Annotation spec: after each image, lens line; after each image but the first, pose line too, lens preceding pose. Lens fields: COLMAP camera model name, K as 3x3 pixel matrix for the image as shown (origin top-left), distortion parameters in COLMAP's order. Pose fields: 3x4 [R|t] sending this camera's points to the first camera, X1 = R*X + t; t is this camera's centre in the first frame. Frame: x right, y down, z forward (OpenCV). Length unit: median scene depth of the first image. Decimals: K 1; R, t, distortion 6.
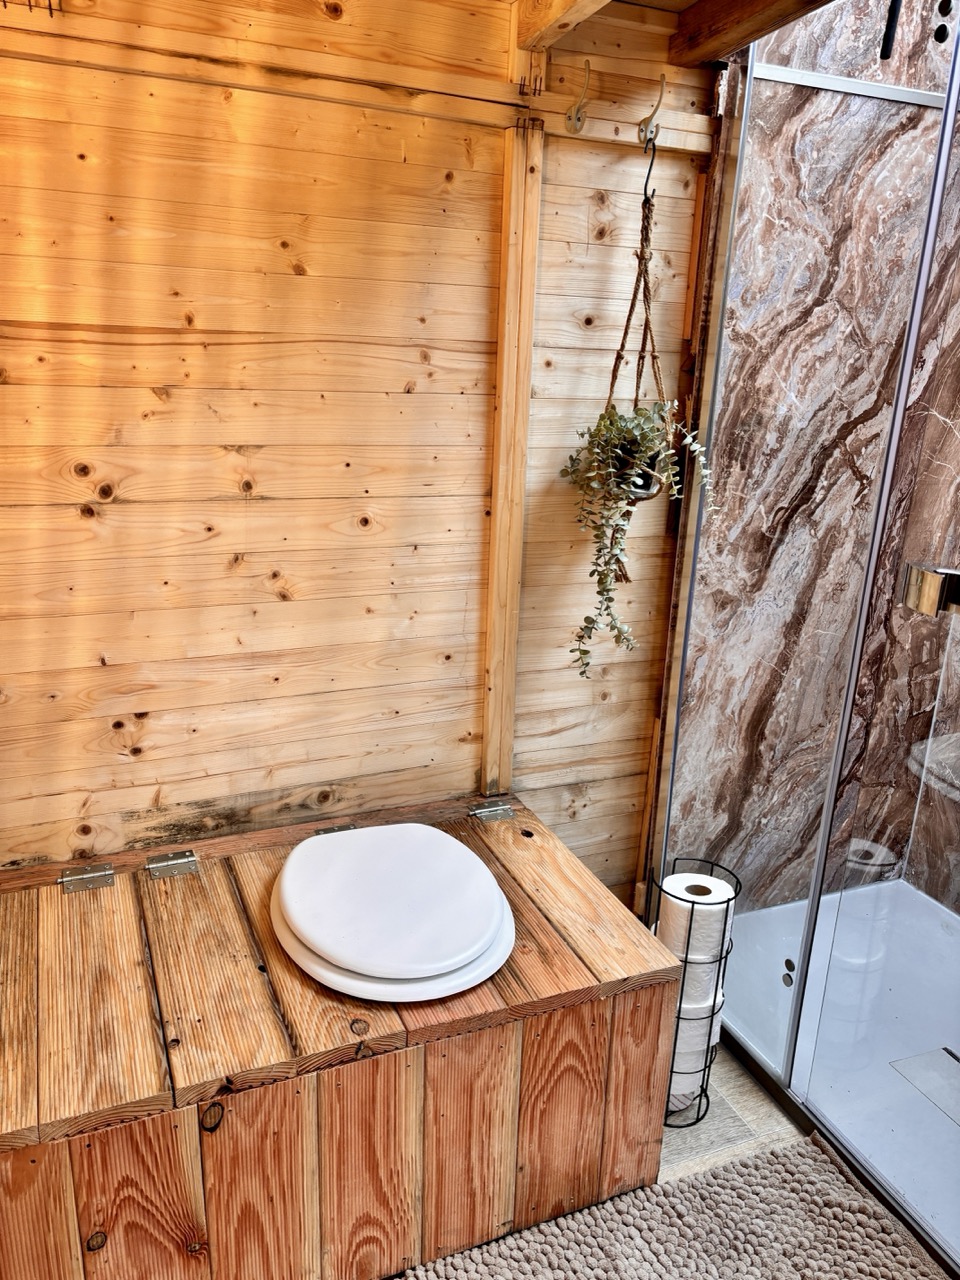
lens RADIAL K [[954.1, 0, 480.0], [0, 954.1, 640.0], [0, 0, 1]] dist [0.036625, -0.044594]
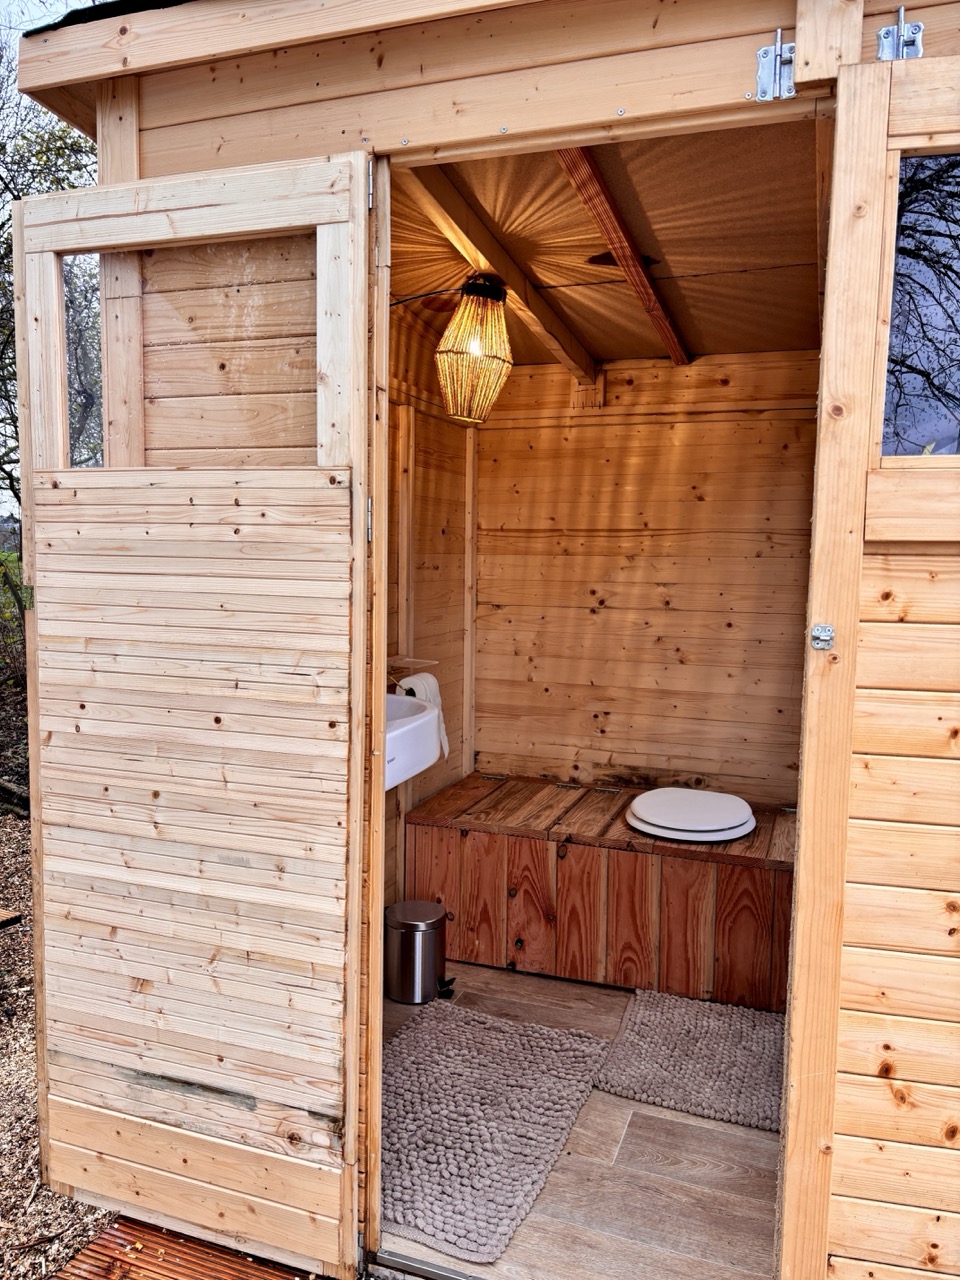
lens RADIAL K [[954.1, 0, 480.0], [0, 954.1, 640.0], [0, 0, 1]] dist [0.036625, -0.044594]
pose [[0.724977, 0.031350, -0.688060, 0.921934], [-0.189797, 0.969381, -0.155812, 0.324666], [0.662107, 0.243552, 0.708729, -0.708533]]
